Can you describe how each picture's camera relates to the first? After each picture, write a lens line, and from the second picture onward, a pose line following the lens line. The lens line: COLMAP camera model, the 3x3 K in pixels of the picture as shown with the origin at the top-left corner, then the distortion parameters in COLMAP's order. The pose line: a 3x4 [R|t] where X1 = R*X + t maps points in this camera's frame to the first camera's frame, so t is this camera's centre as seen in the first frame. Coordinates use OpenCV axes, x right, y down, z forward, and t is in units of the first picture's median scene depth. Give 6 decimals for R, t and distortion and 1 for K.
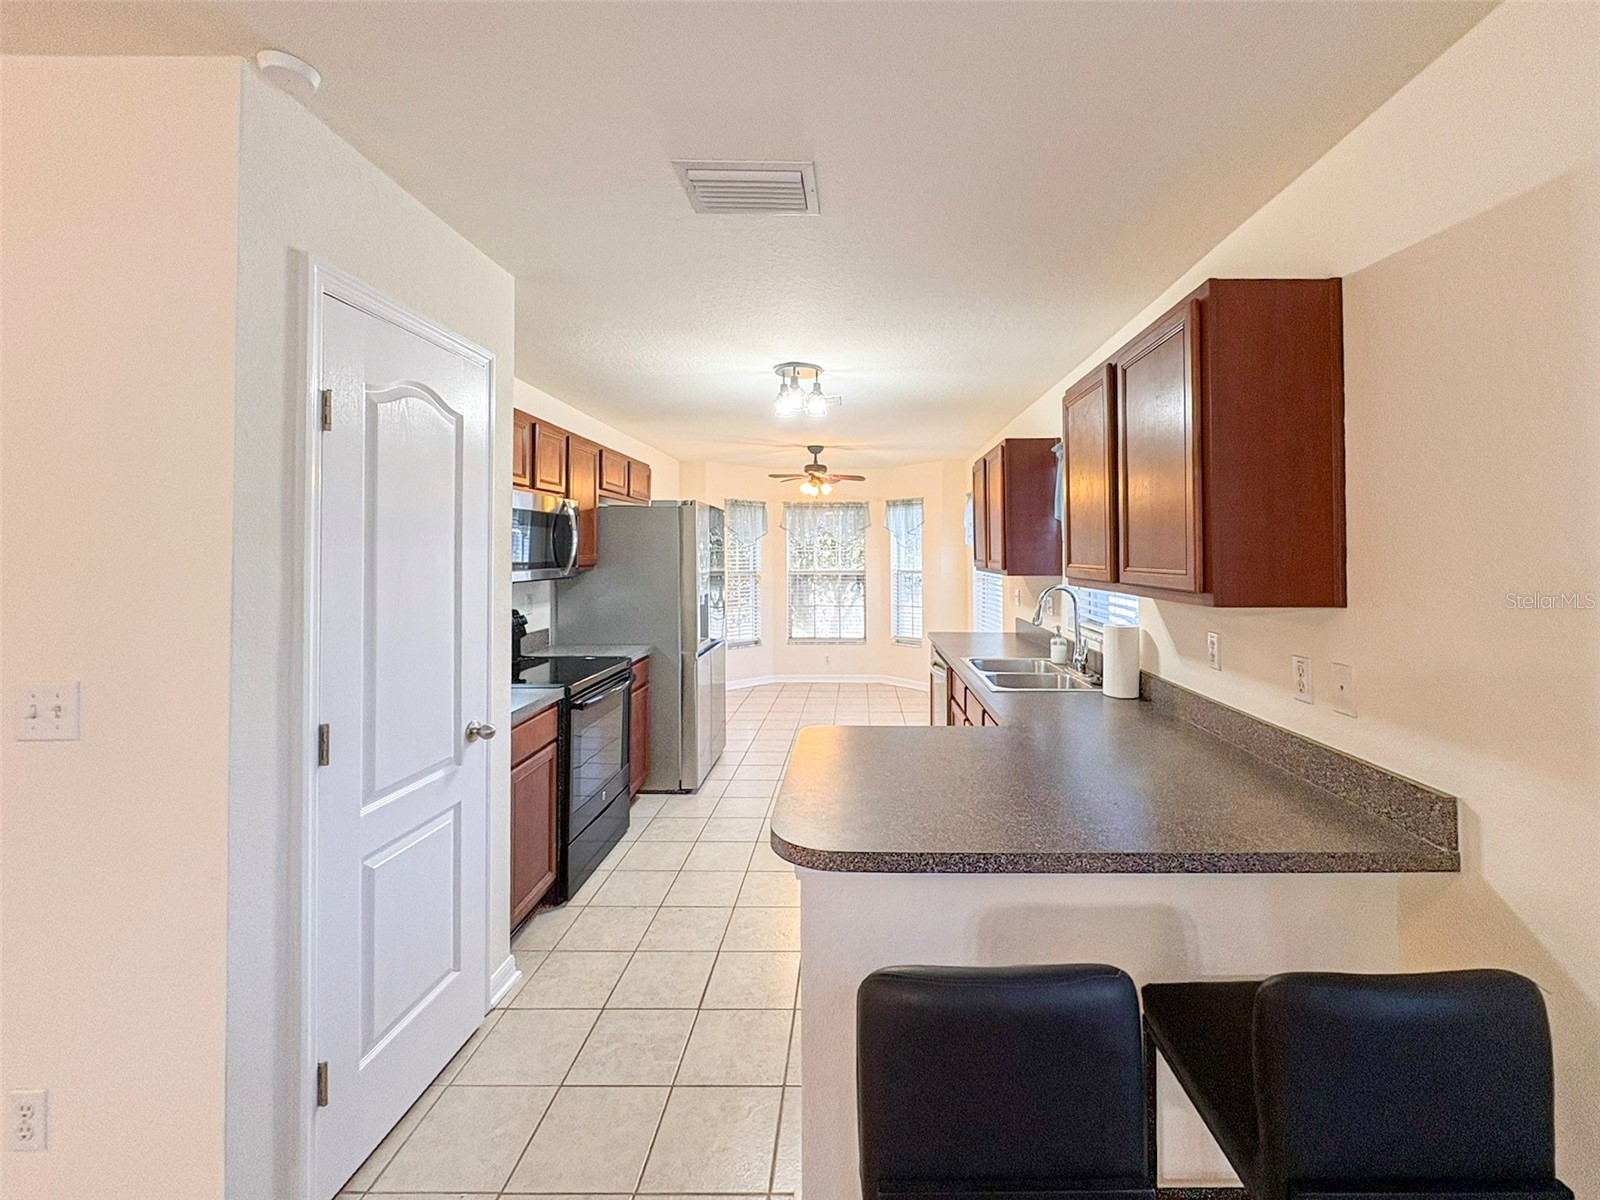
lens RADIAL K [[651.0, 0, 844.6], [0, 651.0, 550.5], [0, 0, 1]] dist [-0.000176, -0.000892]
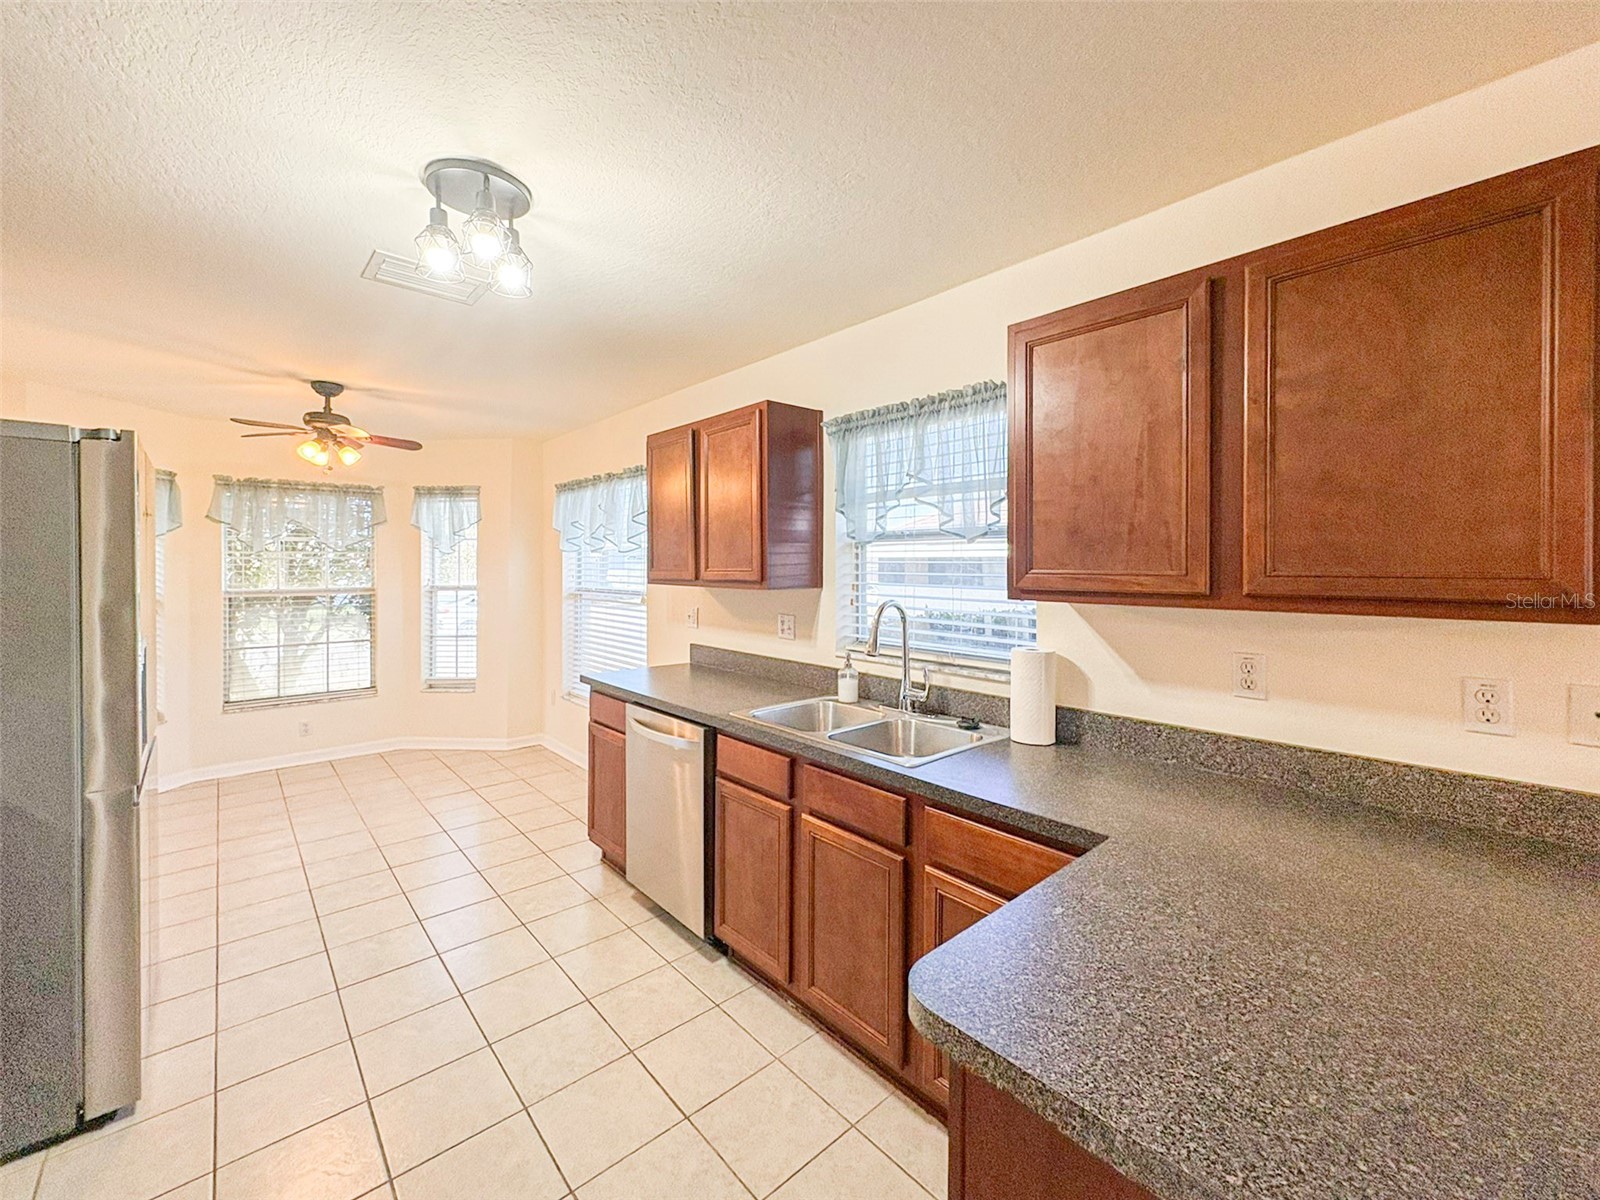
lens RADIAL K [[651.0, 0, 789.7], [0, 651.0, 566.3], [0, 0, 1]] dist [-0.000176, -0.000892]
pose [[0.743468, -0.000597, 0.668771, -0.128578], [-0.002750, 0.999988, 0.003950, 0.005623], [-0.668766, -0.004776, 0.743458, 0.263190]]
